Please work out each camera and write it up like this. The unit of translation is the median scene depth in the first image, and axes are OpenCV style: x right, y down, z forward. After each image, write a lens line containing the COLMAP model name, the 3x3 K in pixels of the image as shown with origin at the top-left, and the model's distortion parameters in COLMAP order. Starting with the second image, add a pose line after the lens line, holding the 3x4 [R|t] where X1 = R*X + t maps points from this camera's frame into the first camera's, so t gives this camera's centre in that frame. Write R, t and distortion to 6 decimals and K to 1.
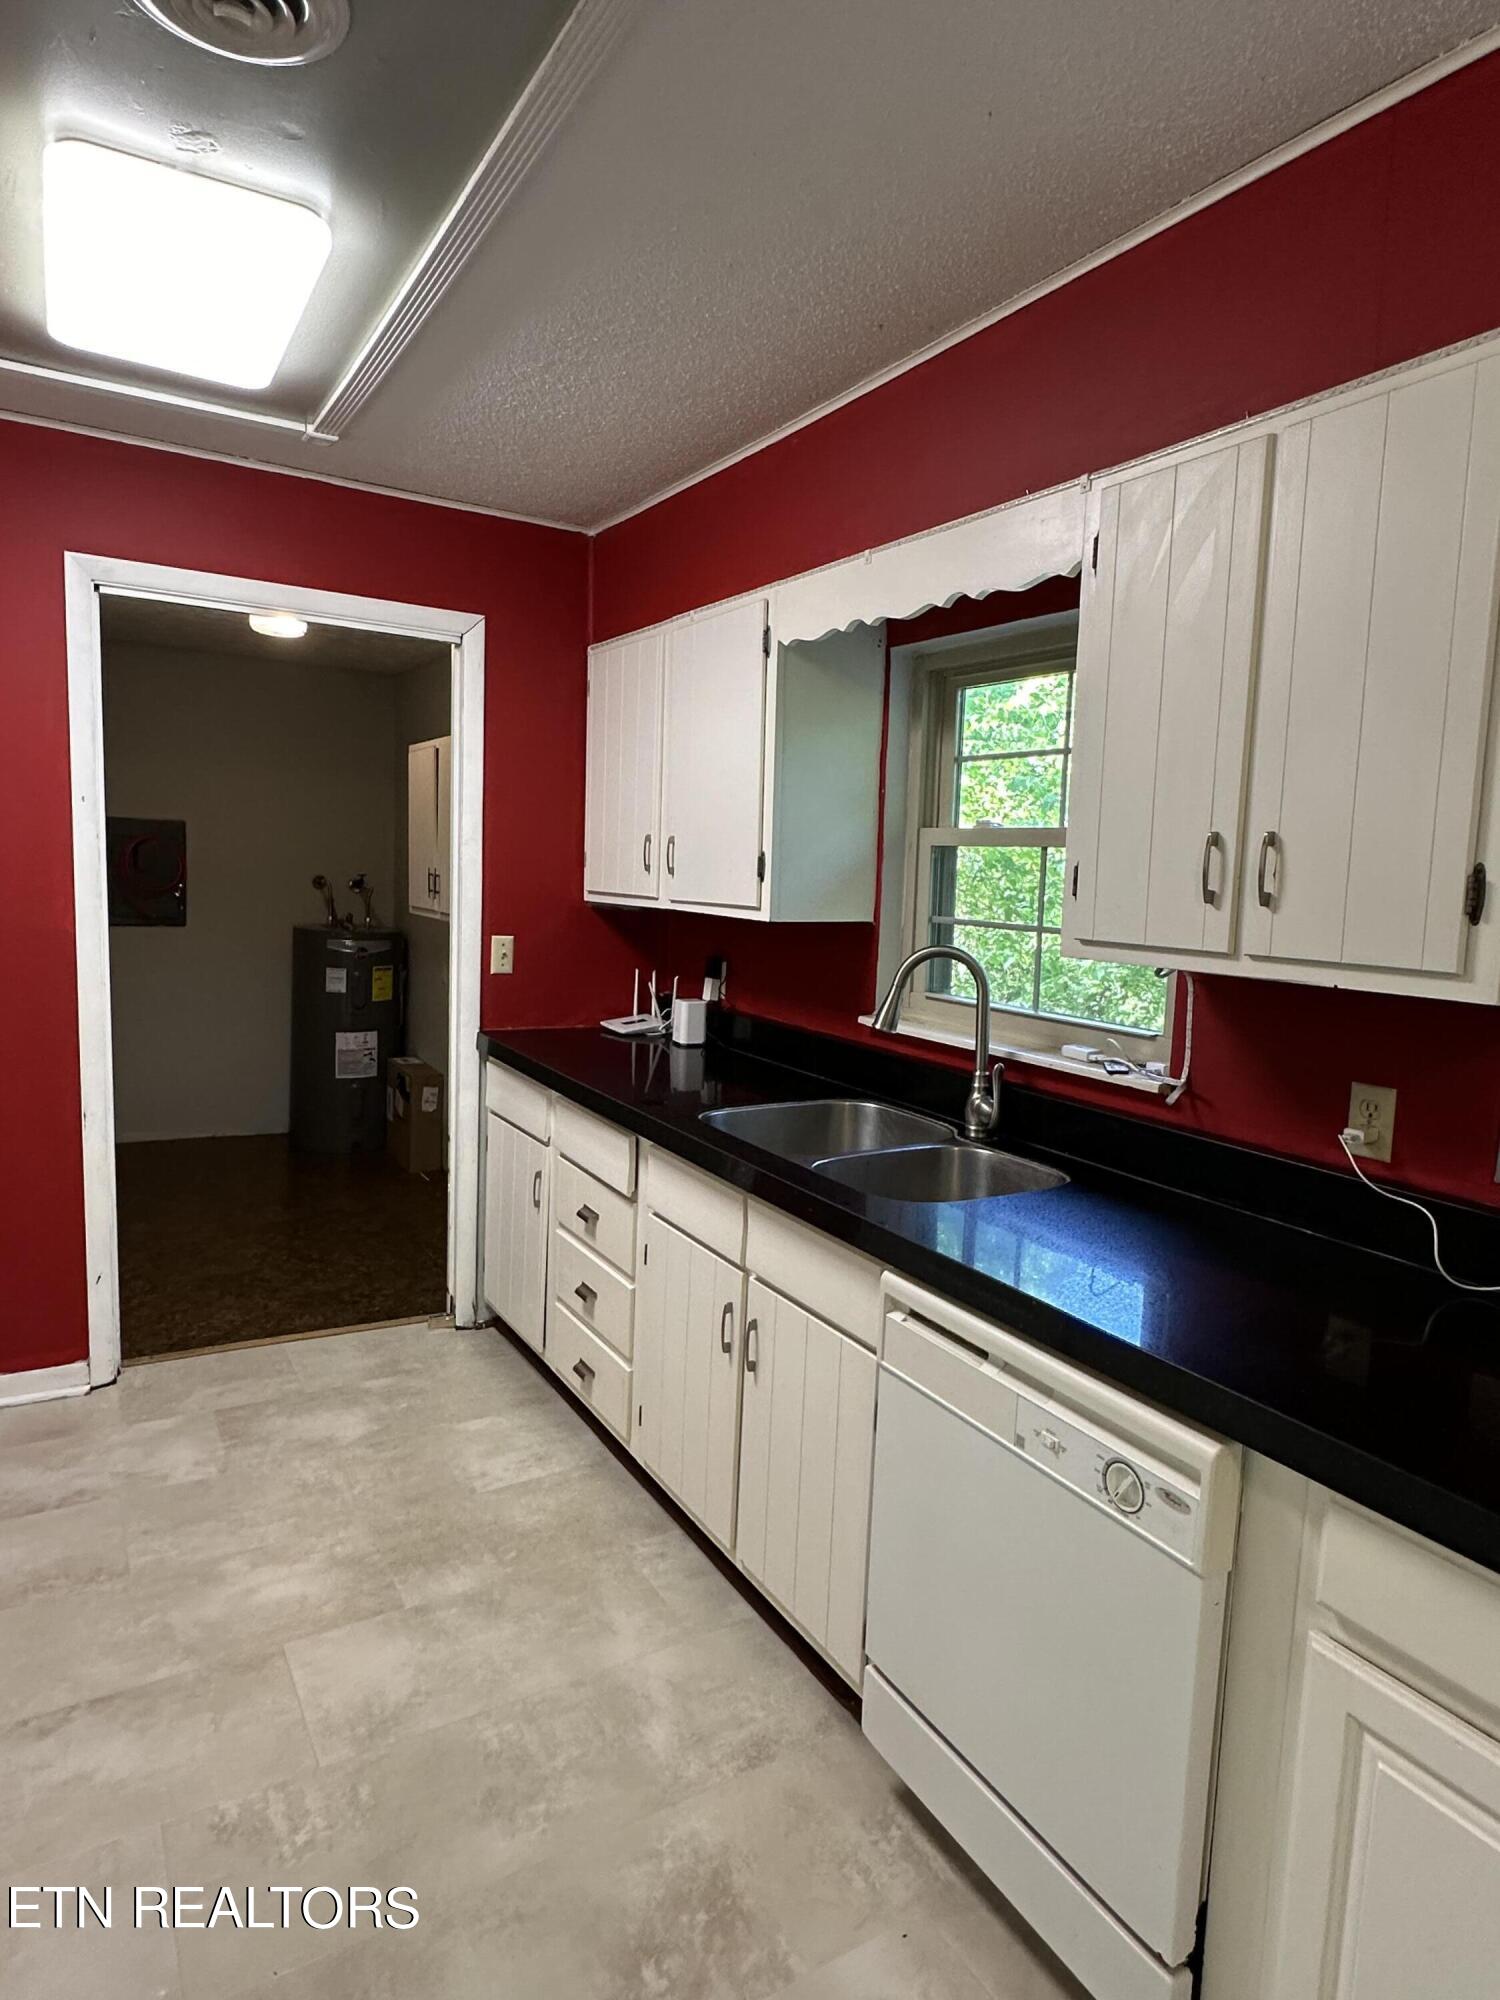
lens RADIAL K [[1170.0, 0, 743.5], [0, 1170.0, 992.7], [0, 0, 1]] dist [-0.006130, 0.001113]
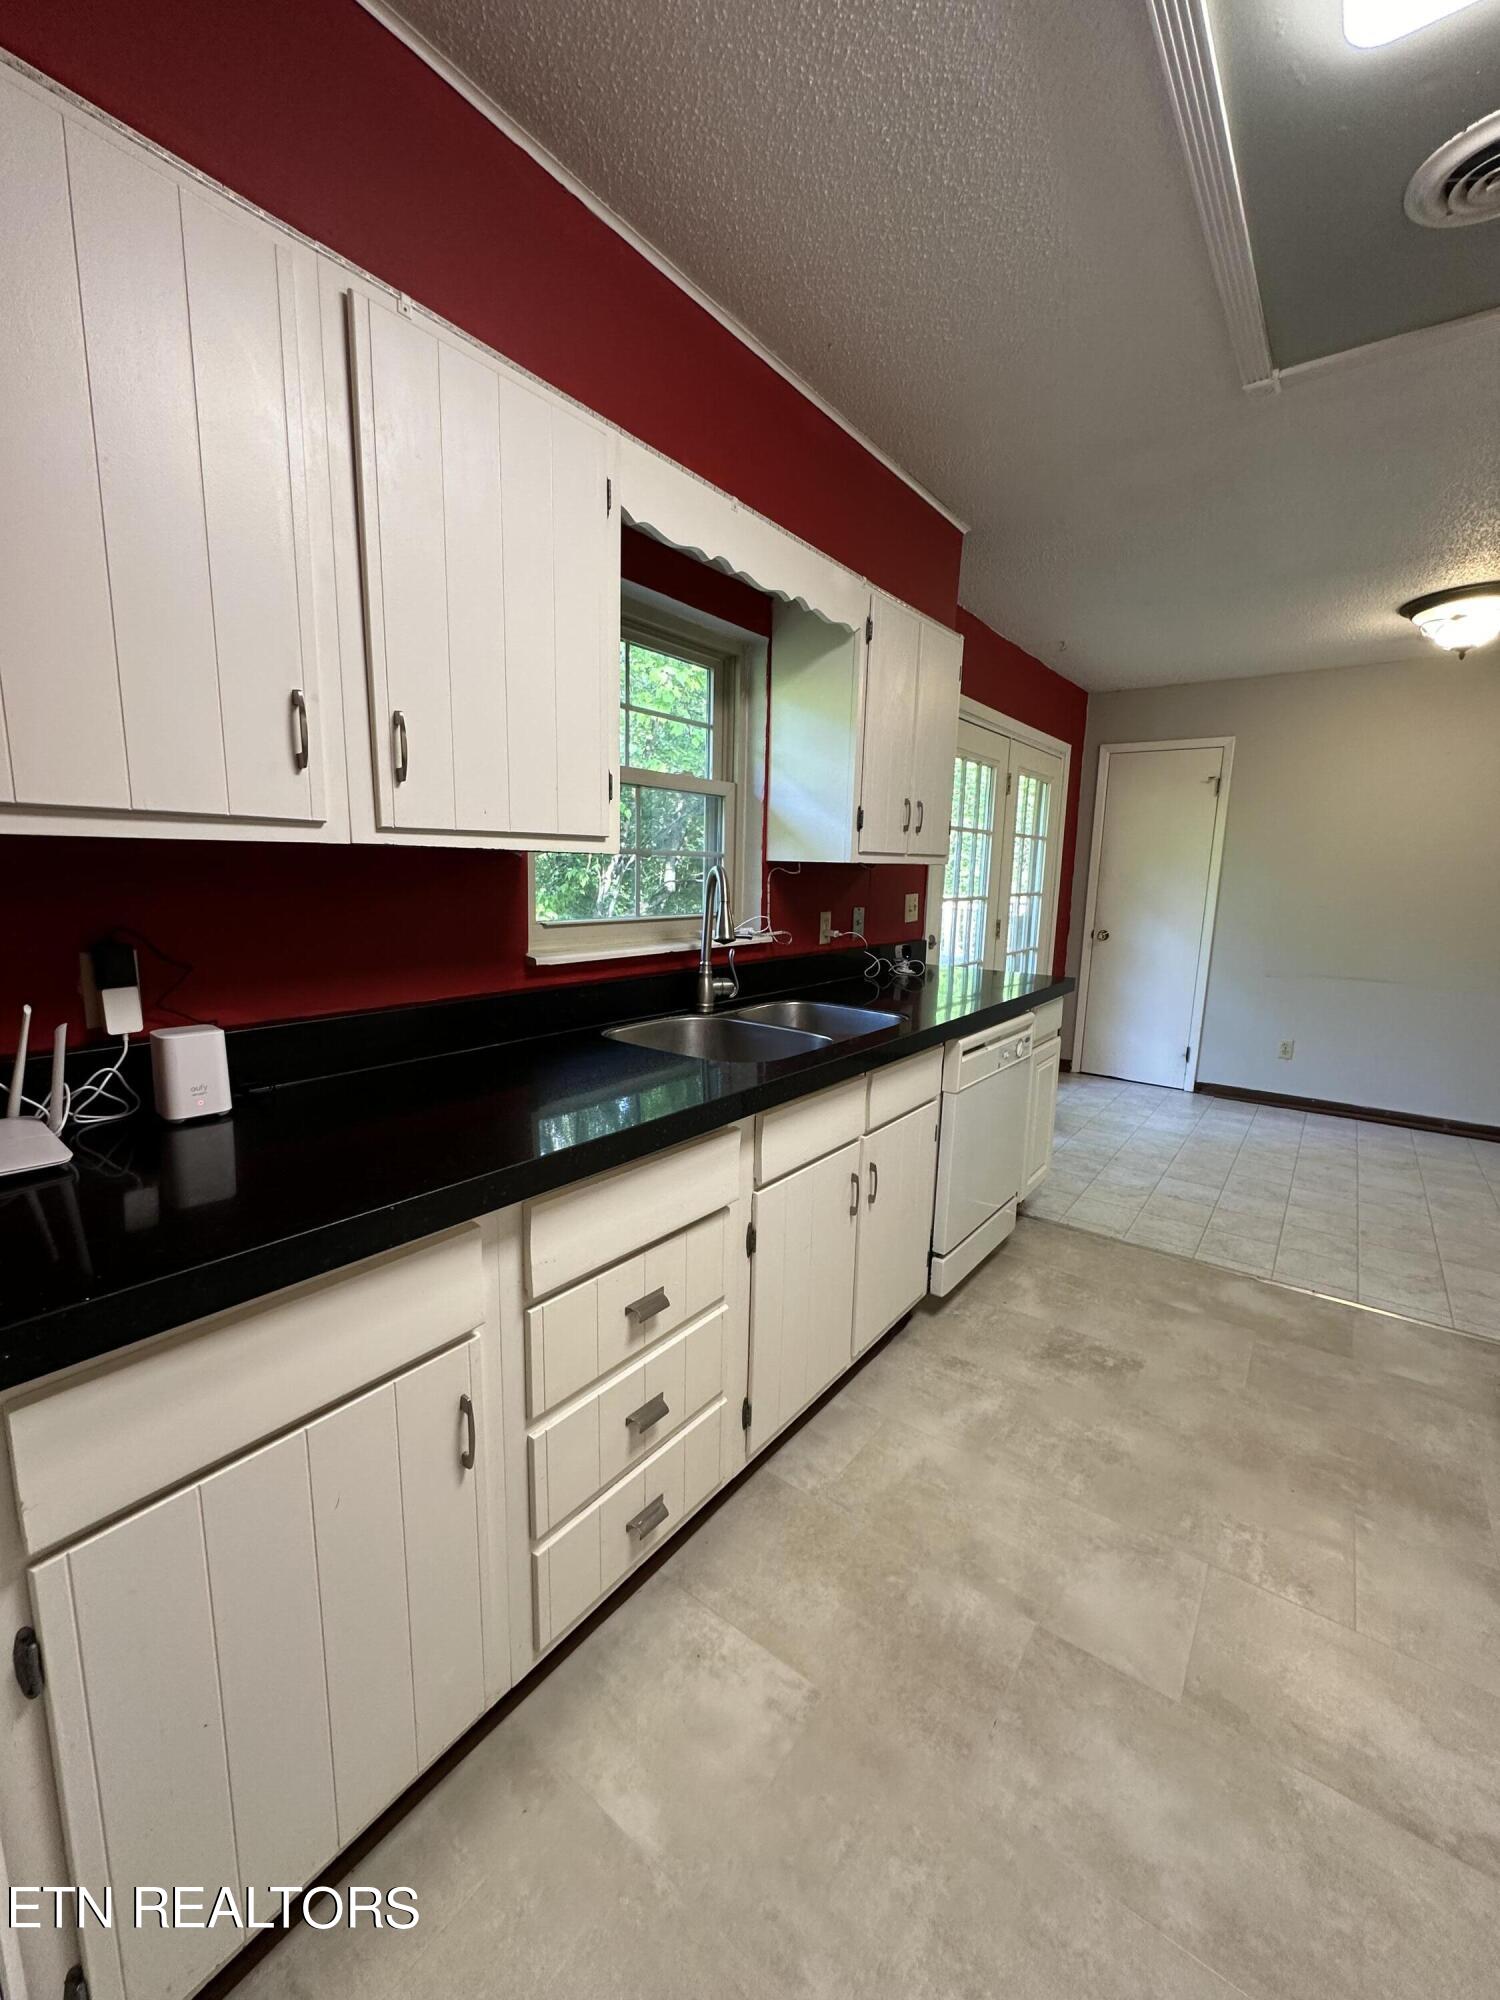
lens RADIAL K [[798.9, 0, 748.2], [0, 798.9, 997.8], [0, 0, 1]] dist [-0.004691, 0.000866]
pose [[-0.379392, -0.195138, 0.904424, -0.630688], [0.066915, 0.969160, 0.237175, -0.102178], [-0.922813, 0.150502, -0.354634, 1.274029]]
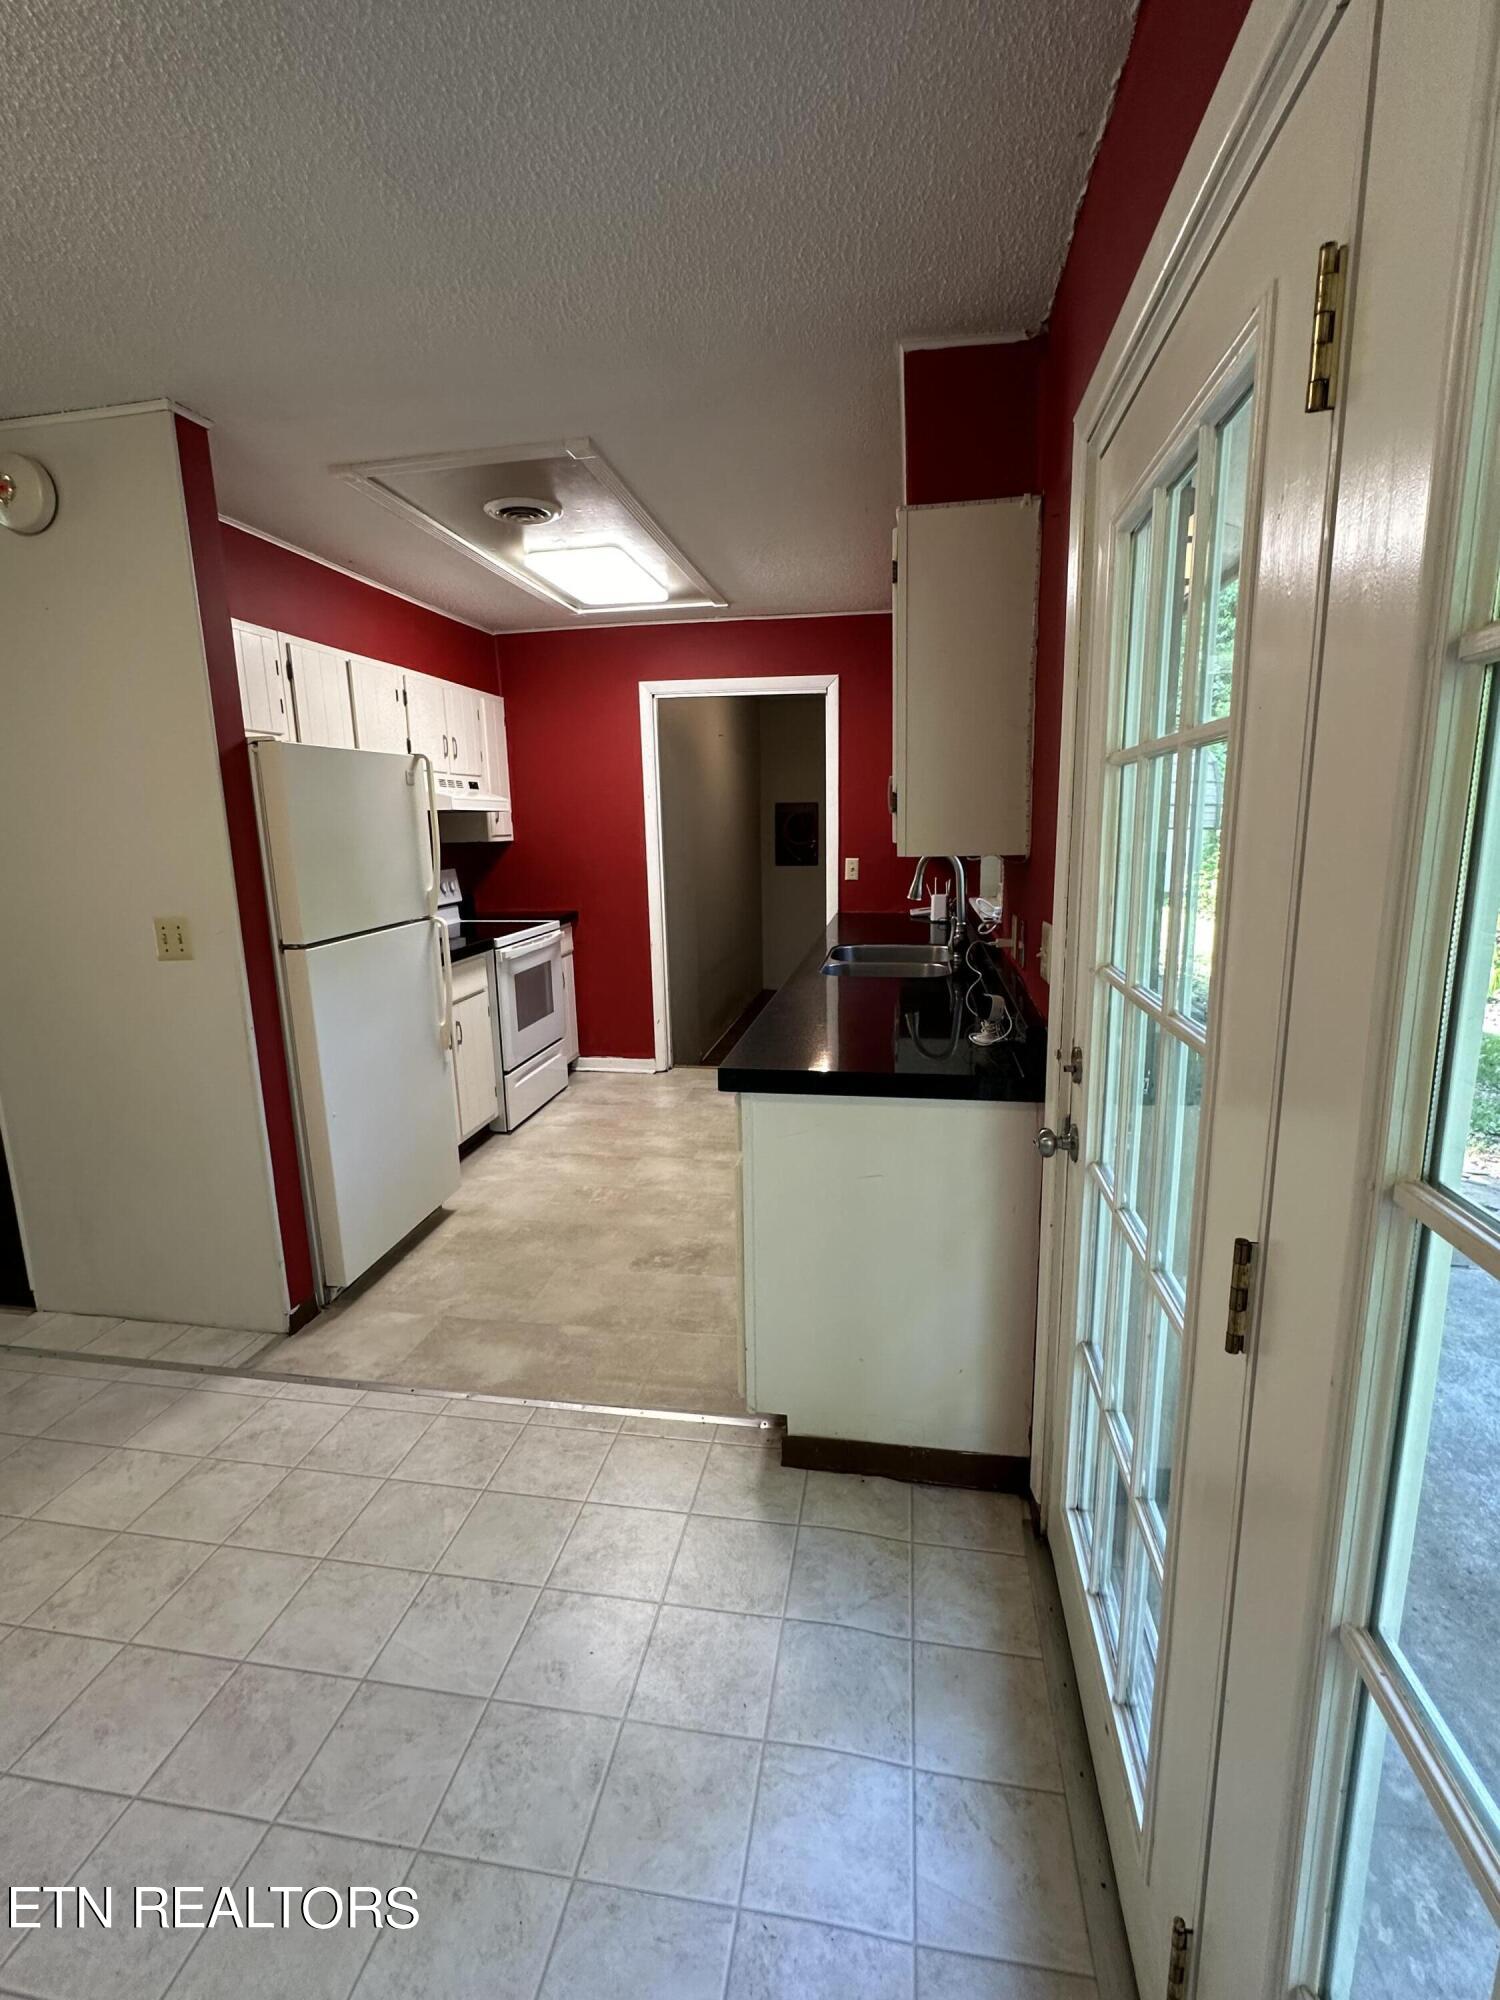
lens RADIAL K [[914.7, 0, 750.0], [0, 914.7, 1000.0], [0, 0, 1]] dist [-0.007471, 0.004001]
pose [[0.762243, 0.072961, -0.643166, 0.834515], [-0.023041, 0.996056, 0.085686, 0.071637], [0.646881, -0.050494, 0.760918, -0.221465]]
